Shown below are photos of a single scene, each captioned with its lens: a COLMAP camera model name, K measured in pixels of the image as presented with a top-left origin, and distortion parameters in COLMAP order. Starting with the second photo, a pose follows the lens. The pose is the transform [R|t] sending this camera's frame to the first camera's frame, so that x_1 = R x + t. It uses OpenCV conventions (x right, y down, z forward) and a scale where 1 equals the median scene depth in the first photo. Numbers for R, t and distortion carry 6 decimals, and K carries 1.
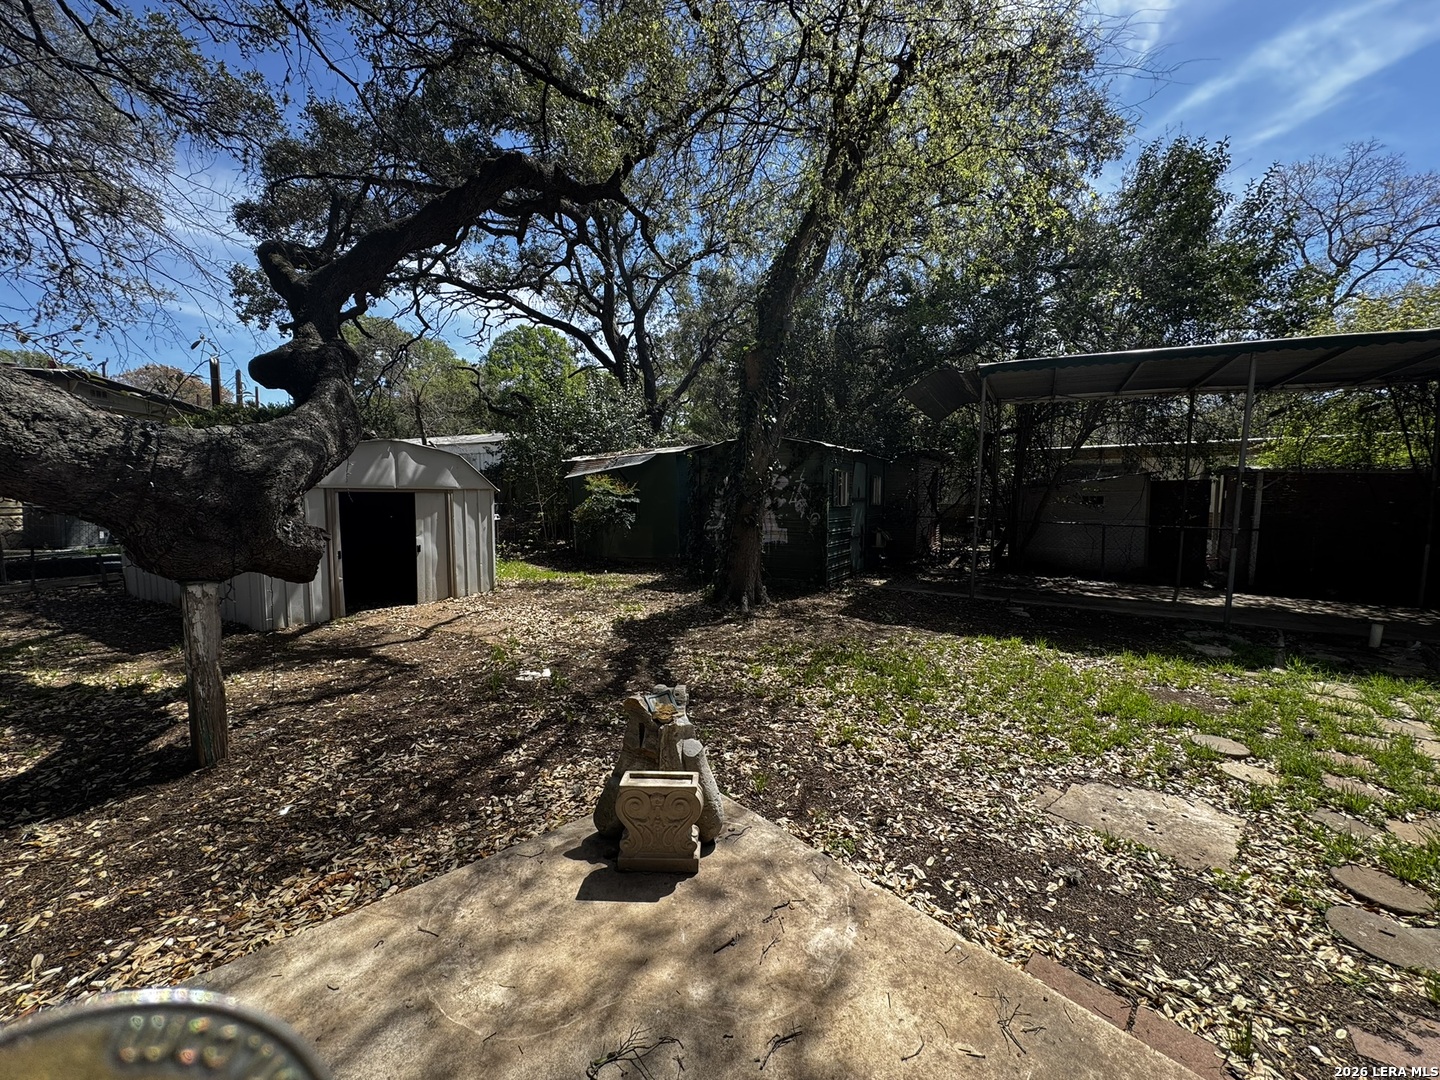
lens RADIAL K [[572.9, 0, 722.4], [0, 572.9, 533.6], [0, 0, 1]] dist [-0.001956, 0.000316]
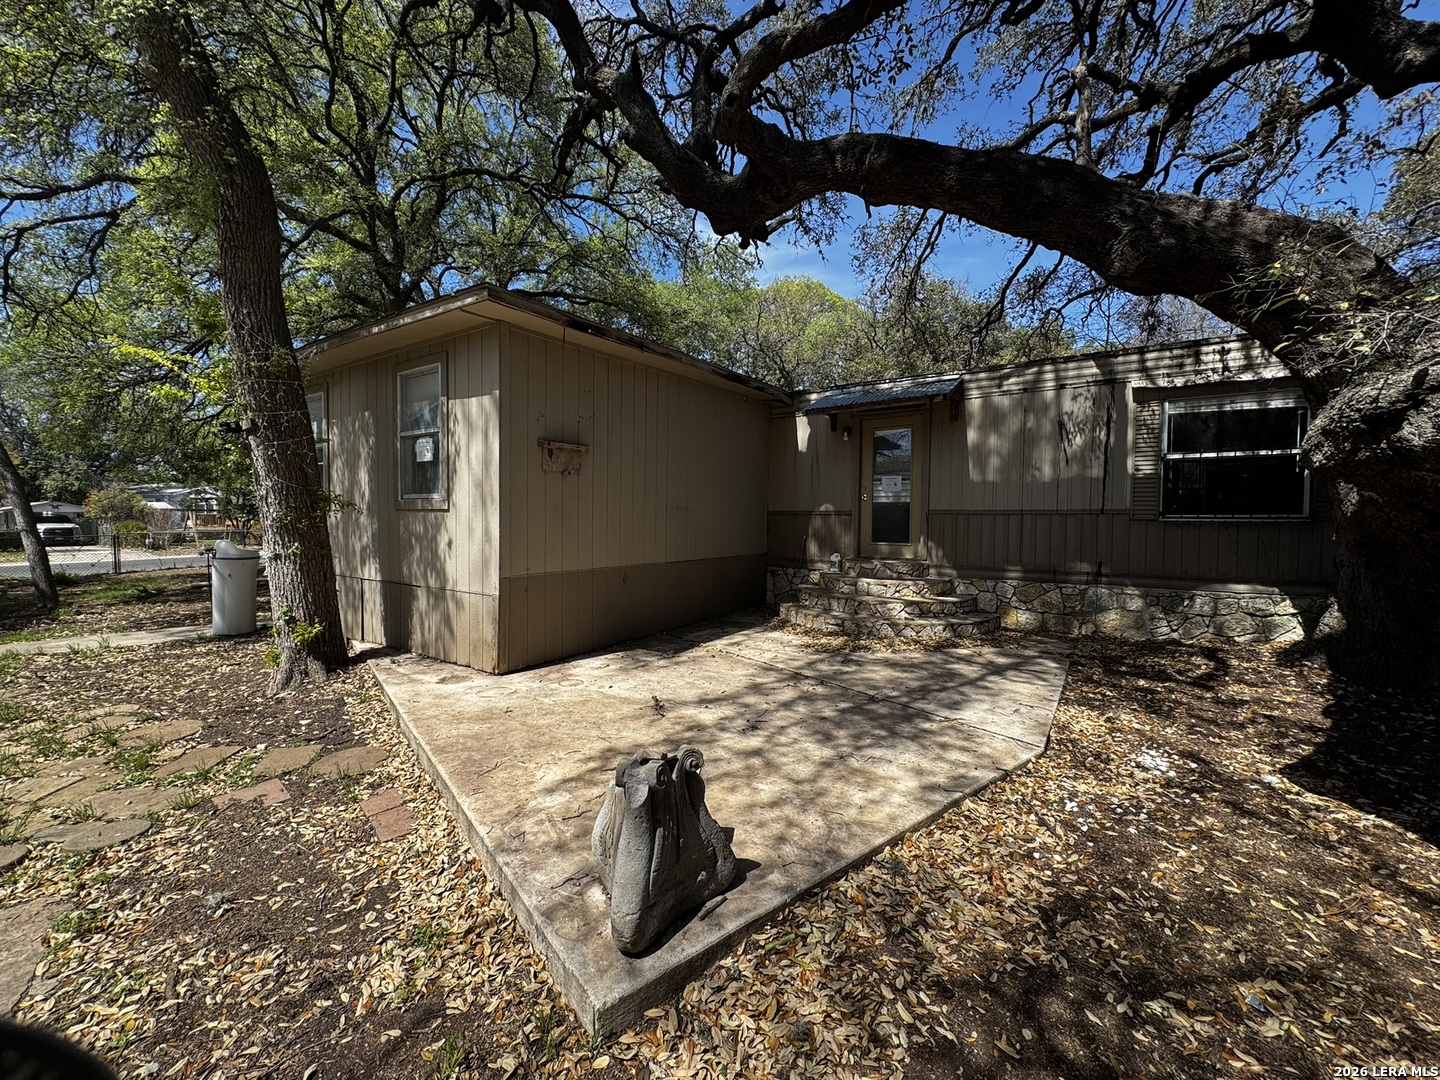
lens RADIAL K [[572.9, 0, 717.3], [0, 572.9, 540.9], [0, 0, 1]] dist [-0.001956, 0.000316]
pose [[-0.998183, -0.012585, 0.058927, -0.080648], [-0.005176, 0.992241, 0.124224, -0.033736], [-0.060033, 0.123693, -0.990503, 0.604410]]
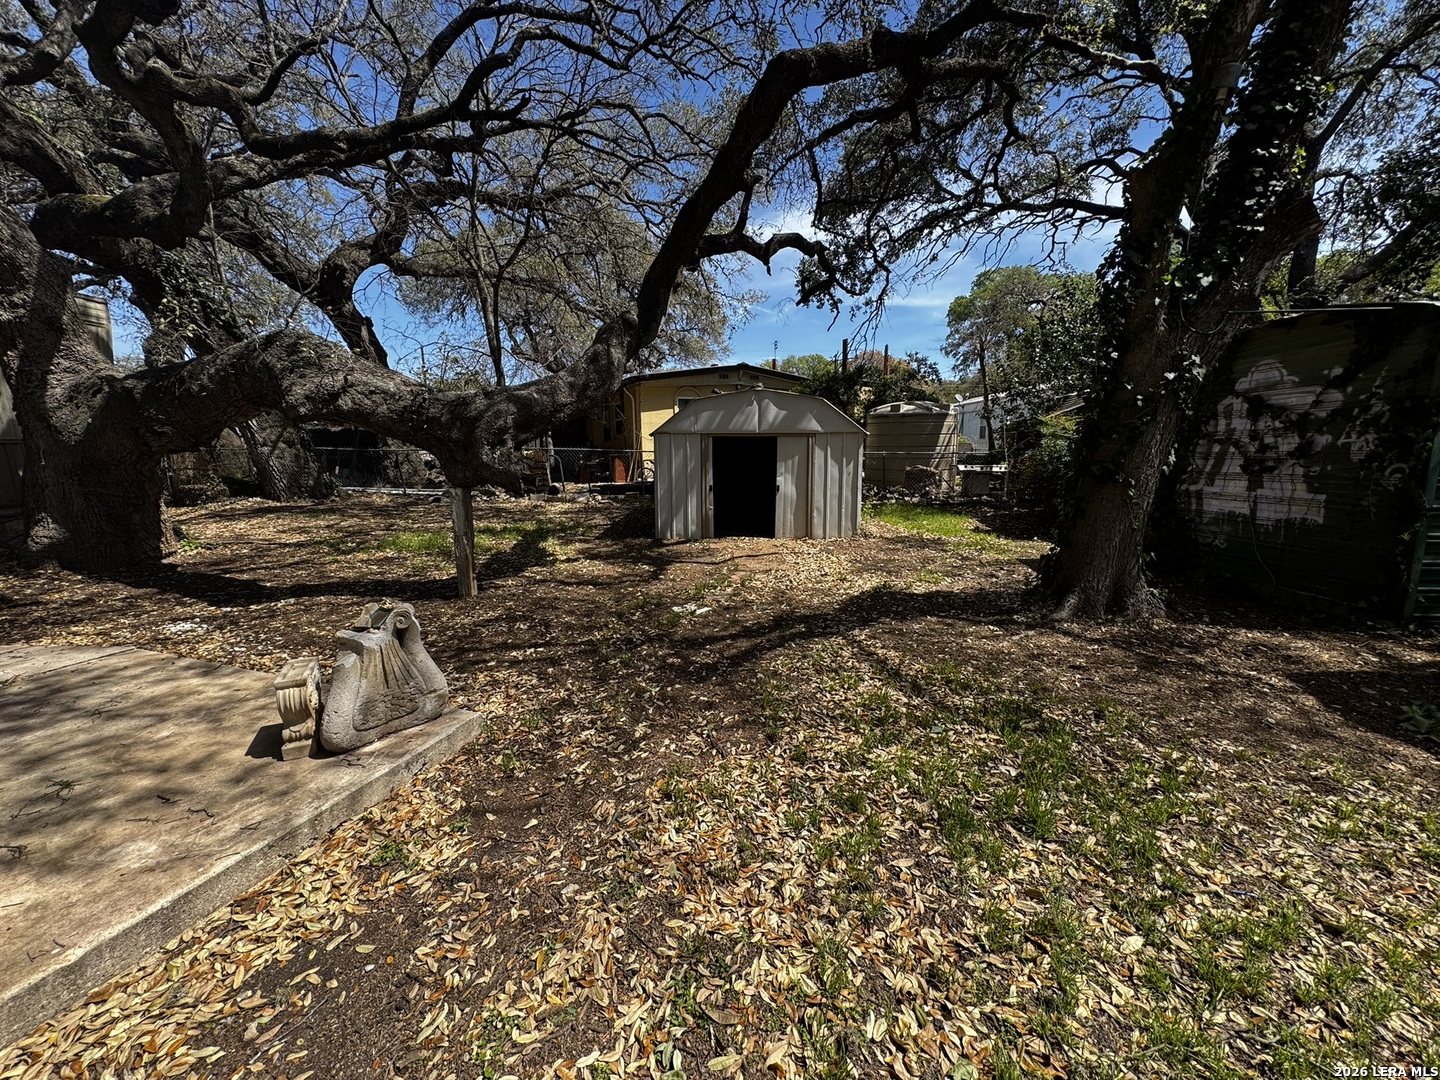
lens RADIAL K [[572.9, 0, 716.1], [0, 572.9, 538.3], [0, 0, 1]] dist [-0.001956, 0.000316]
pose [[0.472986, 0.129870, -0.871446, 0.377537], [-0.054855, 0.991499, 0.117989, -0.001589], [0.879361, -0.008004, 0.476089, 0.366982]]
